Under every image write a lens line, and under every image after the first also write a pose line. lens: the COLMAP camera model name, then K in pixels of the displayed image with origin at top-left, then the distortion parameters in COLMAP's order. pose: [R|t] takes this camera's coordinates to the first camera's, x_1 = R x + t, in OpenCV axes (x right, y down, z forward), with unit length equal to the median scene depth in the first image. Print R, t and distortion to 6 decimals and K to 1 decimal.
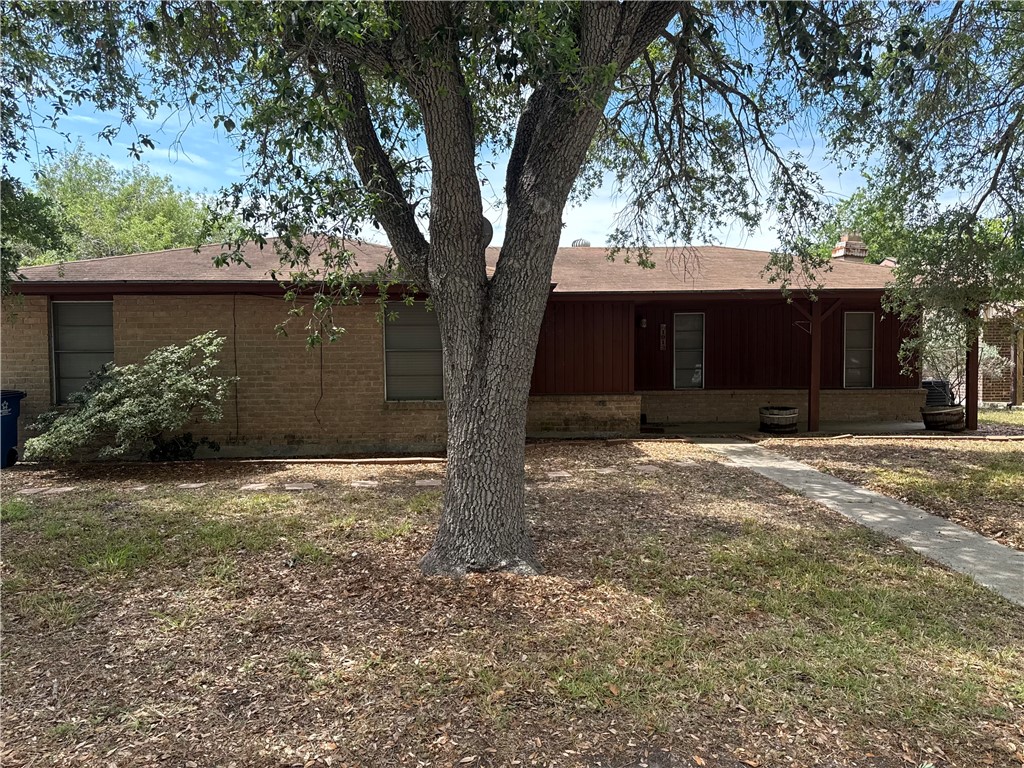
lens RADIAL K [[734.9, 0, 512.0], [0, 734.9, 384.0], [0, 0, 1]] dist [0.050809, -0.051125]
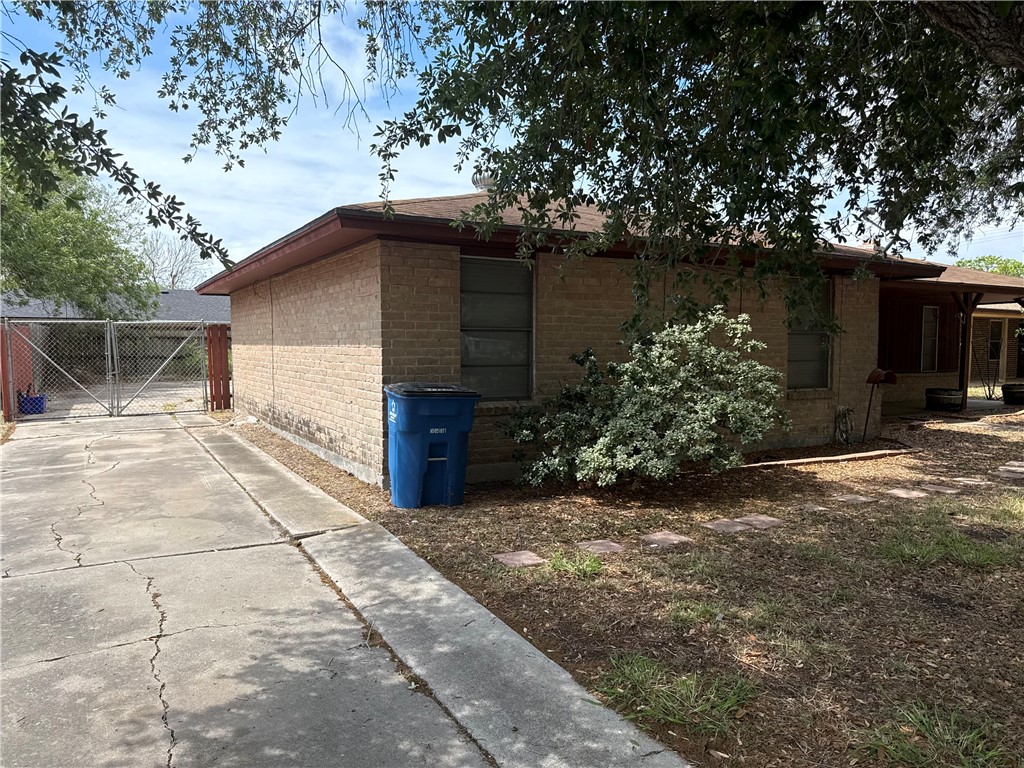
lens RADIAL K [[734.9, 0, 512.0], [0, 734.9, 384.0], [0, 0, 1]] dist [0.050809, -0.051125]
pose [[0.879018, -0.016469, 0.476504, -0.906495], [0.008975, 0.999798, 0.018000, -0.003517], [-0.476704, -0.011545, 0.878988, 0.373463]]
